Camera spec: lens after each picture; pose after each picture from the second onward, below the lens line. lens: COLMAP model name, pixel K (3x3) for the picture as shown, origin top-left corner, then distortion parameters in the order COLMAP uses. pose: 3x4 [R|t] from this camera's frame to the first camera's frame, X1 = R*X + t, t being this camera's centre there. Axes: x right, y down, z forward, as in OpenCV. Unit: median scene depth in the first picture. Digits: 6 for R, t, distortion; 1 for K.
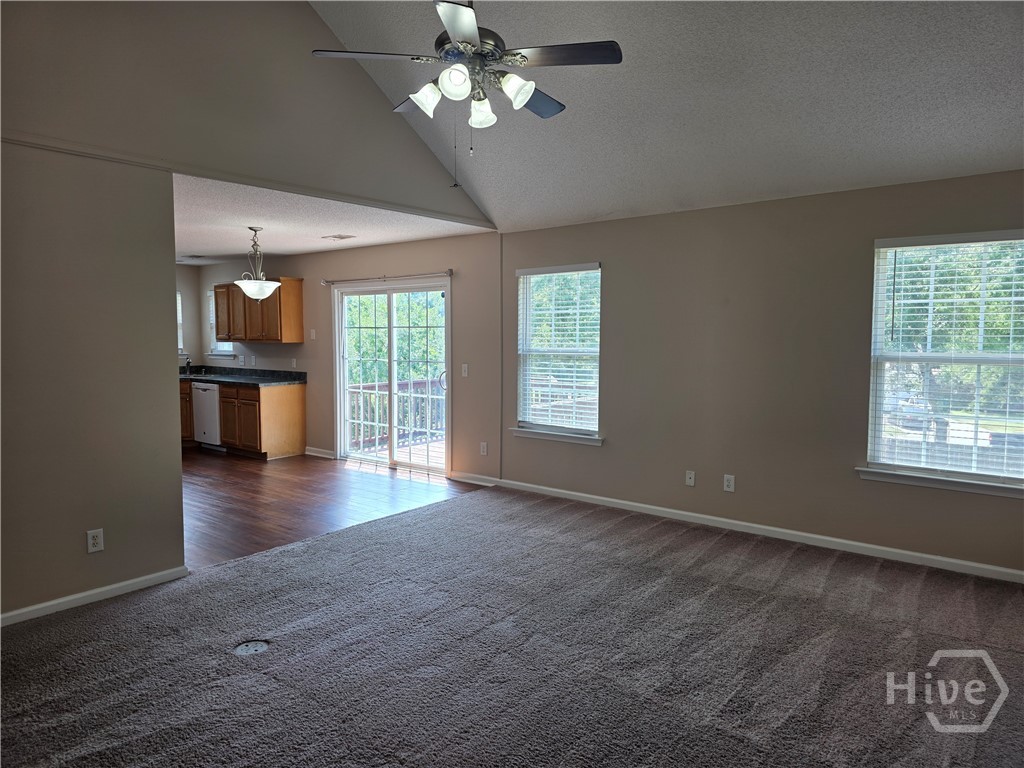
lens RADIAL K [[682.5, 0, 518.8], [0, 682.5, 382.3], [0, 0, 1]] dist [0.042173, -0.040621]
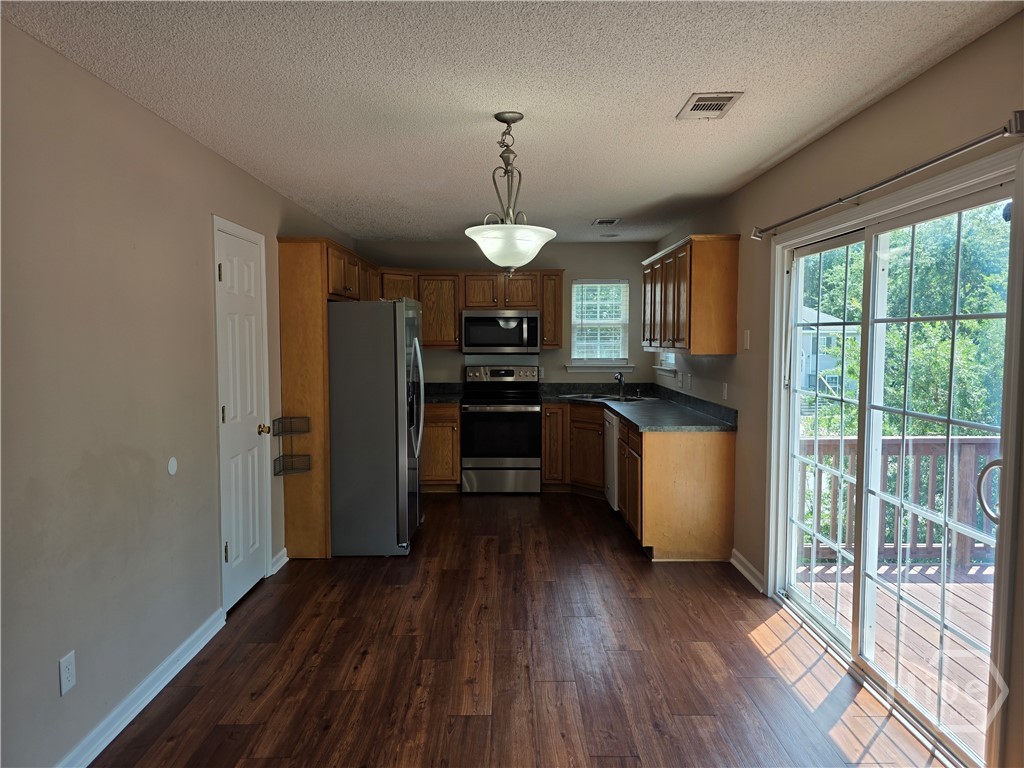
lens RADIAL K [[682.5, 0, 501.9], [0, 682.5, 377.0], [0, 0, 1]] dist [0.042173, -0.040621]
pose [[0.614159, 0.045742, -0.787855, -0.003938], [-0.055818, 0.998336, 0.014450, -0.038483], [0.787206, 0.035102, 0.615691, 0.531014]]
